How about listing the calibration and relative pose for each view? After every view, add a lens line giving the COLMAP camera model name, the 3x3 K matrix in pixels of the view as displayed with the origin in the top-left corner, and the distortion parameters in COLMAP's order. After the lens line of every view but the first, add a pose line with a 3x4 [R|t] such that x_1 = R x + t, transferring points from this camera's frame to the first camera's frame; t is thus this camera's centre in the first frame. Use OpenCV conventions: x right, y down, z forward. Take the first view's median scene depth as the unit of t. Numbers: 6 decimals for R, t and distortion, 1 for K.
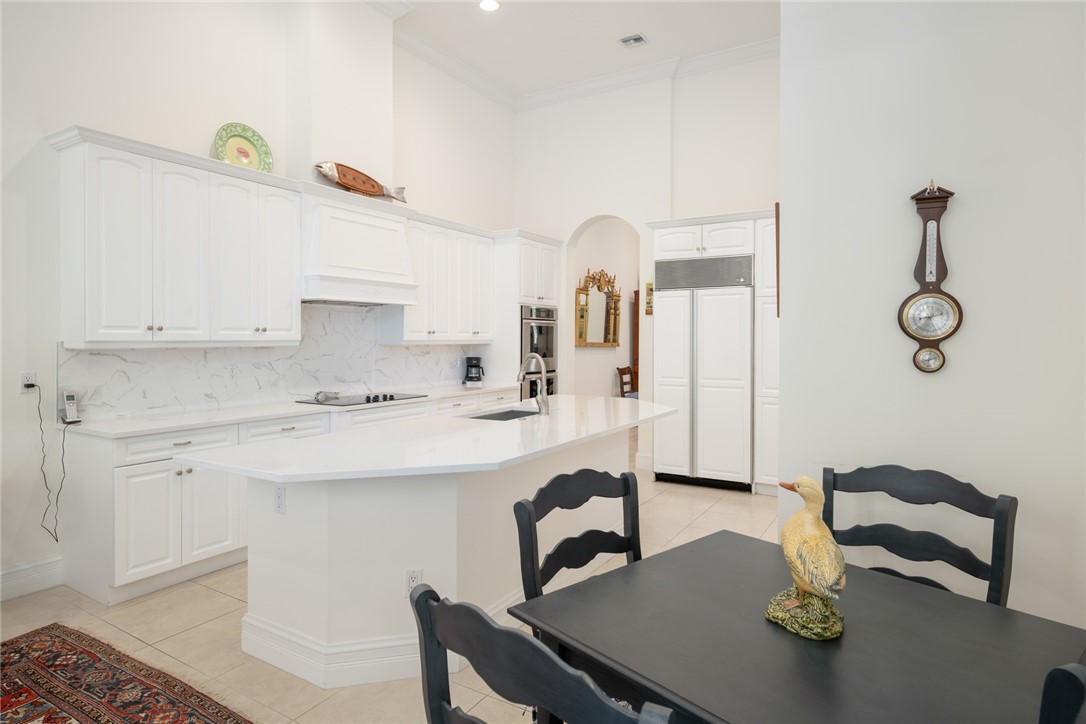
lens RADIAL K [[607.2, 0, 516.2], [0, 607.2, 343.4], [0, 0, 1]] dist [0.002556, -0.000765]
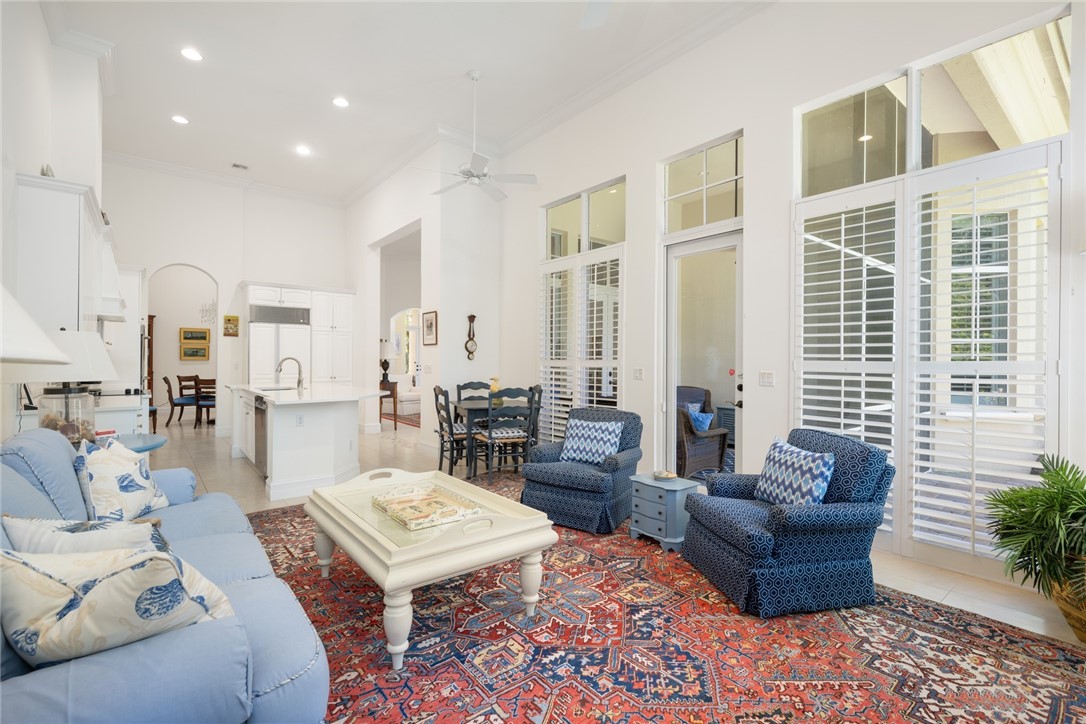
lens RADIAL K [[496.6, 0, 543.2], [0, 496.6, 362.3], [0, 0, 1]] dist [-0.001915, 0.001197]
pose [[0.311550, -0.000983, 0.950229, -0.971651], [0.001984, 0.999998, 0.000384, 0.026763], [-0.950228, 0.001766, 0.311551, -0.207050]]
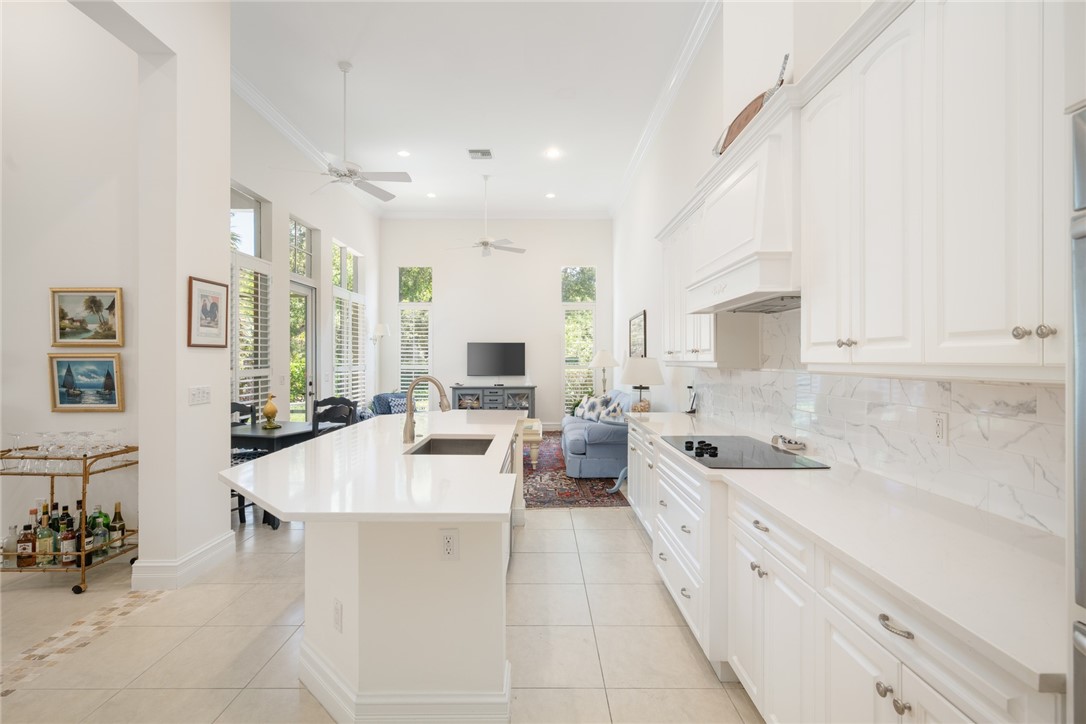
lens RADIAL K [[508.9, 0, 543.1], [0, 508.9, 359.5], [0, 0, 1]] dist [-0.005465, -0.001085]
pose [[-0.835706, -0.002633, -0.549171, 0.229217], [-0.006547, 0.999965, 0.005169, -0.009386], [0.549138, 0.007915, -0.835694, 1.355024]]
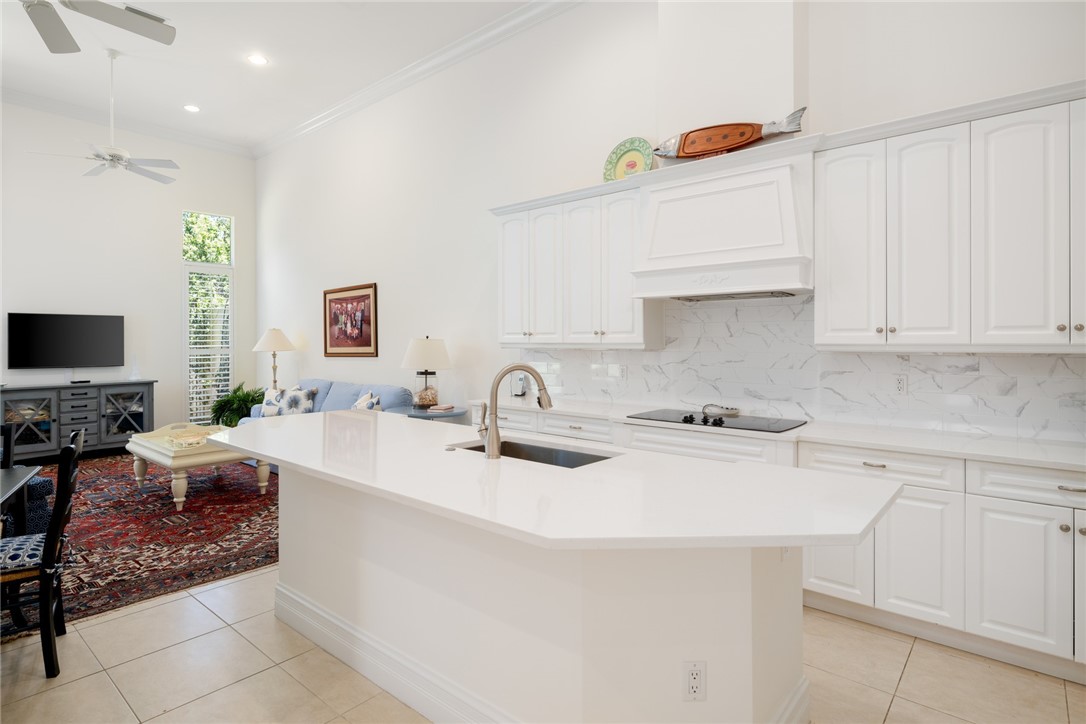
lens RADIAL K [[567.7, 0, 516.2], [0, 567.7, 341.0], [0, 0, 1]] dist [-0.003480, 0.000705]
pose [[-0.153887, -0.001142, -0.988088, 0.500491], [-0.007158, 0.999974, -0.000041, -0.006388], [0.988062, 0.007067, -0.153892, 0.865296]]
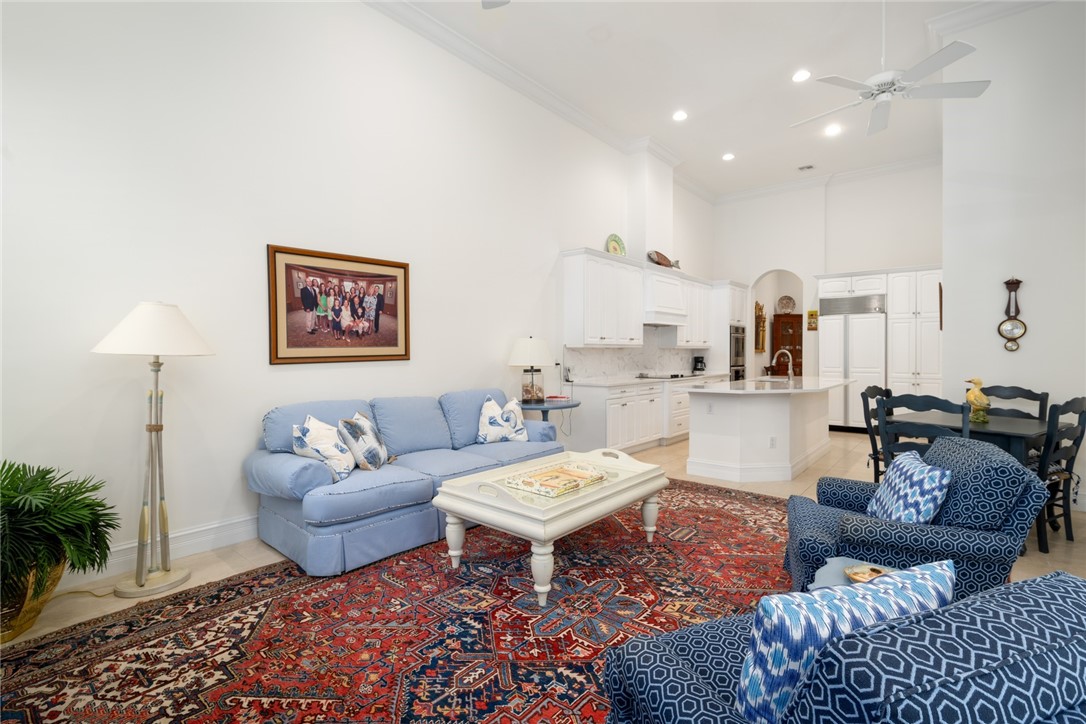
lens RADIAL K [[496.6, 0, 549.9], [0, 496.6, 354.5], [0, 0, 1]] dist [-0.001915, 0.001197]
pose [[0.992371, -0.002129, -0.123267, -0.416530], [0.001834, 0.999995, -0.002501, 0.026872], [0.123272, 0.002256, 0.992370, -0.550782]]
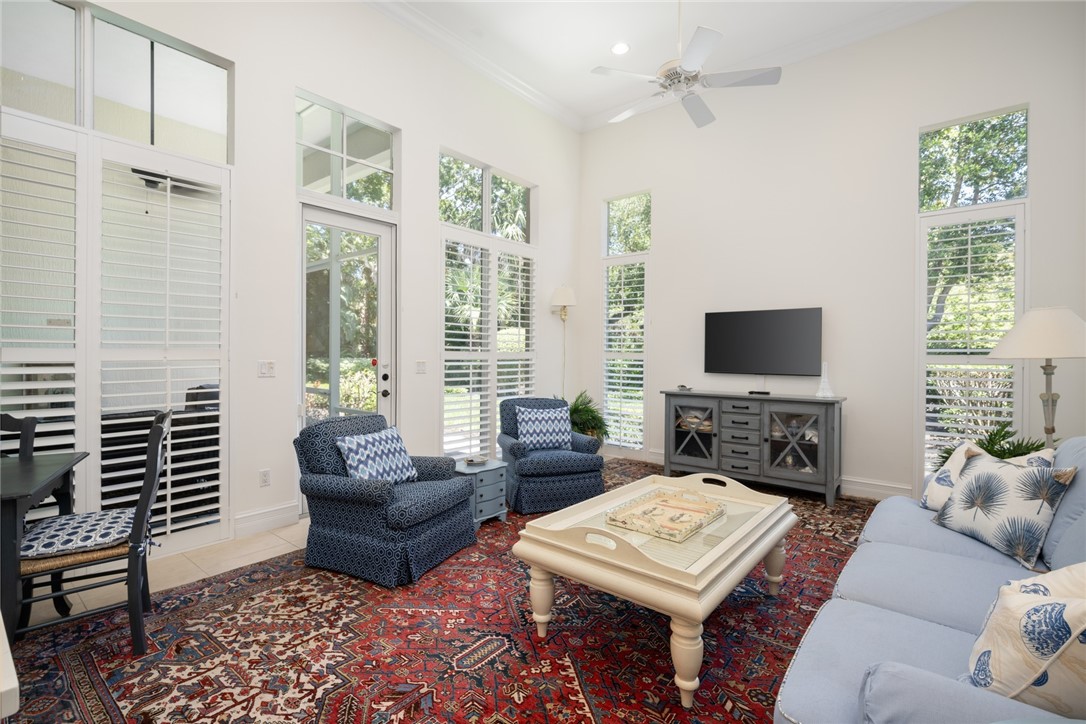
lens RADIAL K [[496.6, 0, 552.4], [0, 496.6, 356.2], [0, 0, 1]] dist [-0.001915, 0.001197]
pose [[-0.994903, -0.010418, 0.100297, -0.417597], [-0.008971, 0.999849, 0.014866, 0.018844], [-0.100437, 0.013891, -0.994846, 0.608671]]
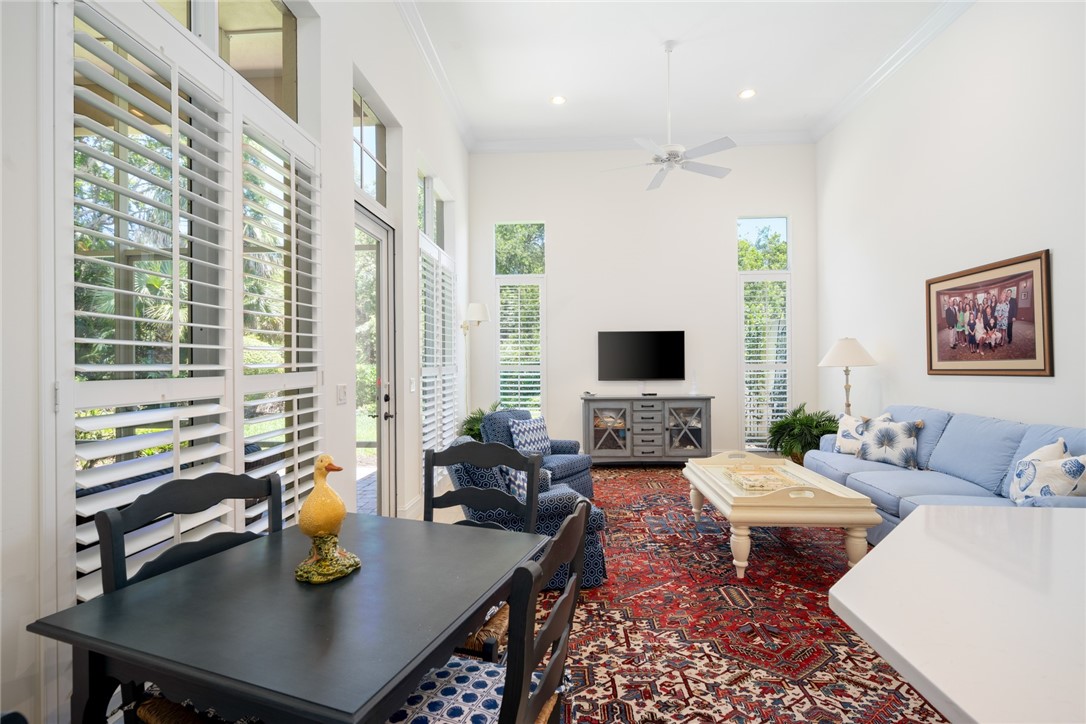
lens RADIAL K [[496.6, 0, 545.7], [0, 496.6, 363.2], [0, 0, 1]] dist [-0.001915, 0.001197]
pose [[-0.866177, 0.005133, -0.499711, 0.162345], [0.000632, 0.999958, 0.009175, 0.008560], [0.499737, 0.007631, -0.866144, 0.572853]]
